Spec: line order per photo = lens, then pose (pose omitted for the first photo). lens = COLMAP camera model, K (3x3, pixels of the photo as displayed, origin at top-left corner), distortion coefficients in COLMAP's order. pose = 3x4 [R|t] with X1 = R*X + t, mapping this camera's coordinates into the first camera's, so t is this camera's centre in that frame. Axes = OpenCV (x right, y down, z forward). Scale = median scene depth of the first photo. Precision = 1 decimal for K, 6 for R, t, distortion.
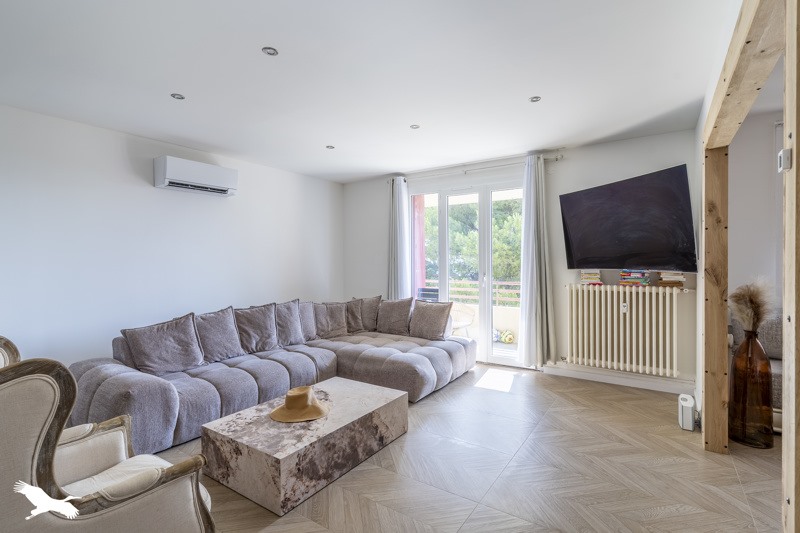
lens RADIAL K [[386.9, 0, 398.8], [0, 386.9, 264.0], [0, 0, 1]] dist [0.007027, 0.000148]
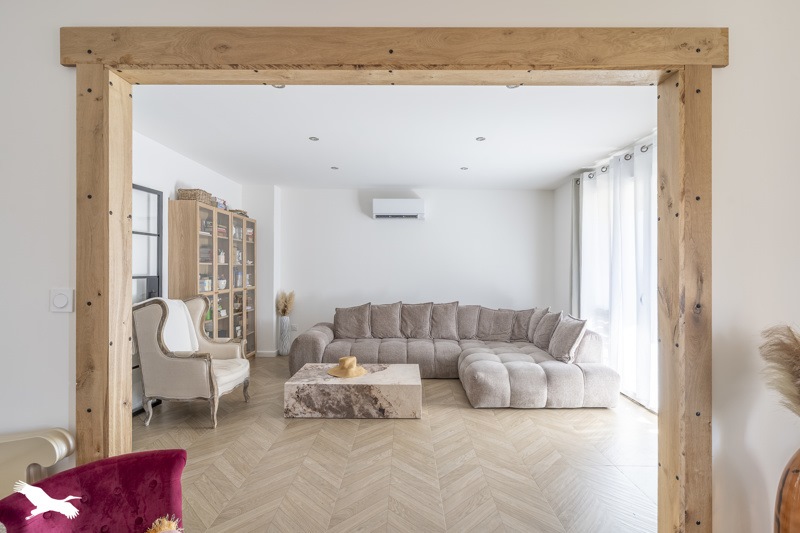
lens RADIAL K [[386.9, 0, 397.4], [0, 386.9, 266.7], [0, 0, 1]] dist [0.007027, 0.000148]
pose [[0.556657, 0.004521, -0.830730, 1.073360], [-0.016175, 0.999855, -0.005397, -0.009305], [0.830585, 0.016442, 0.556649, 0.350913]]
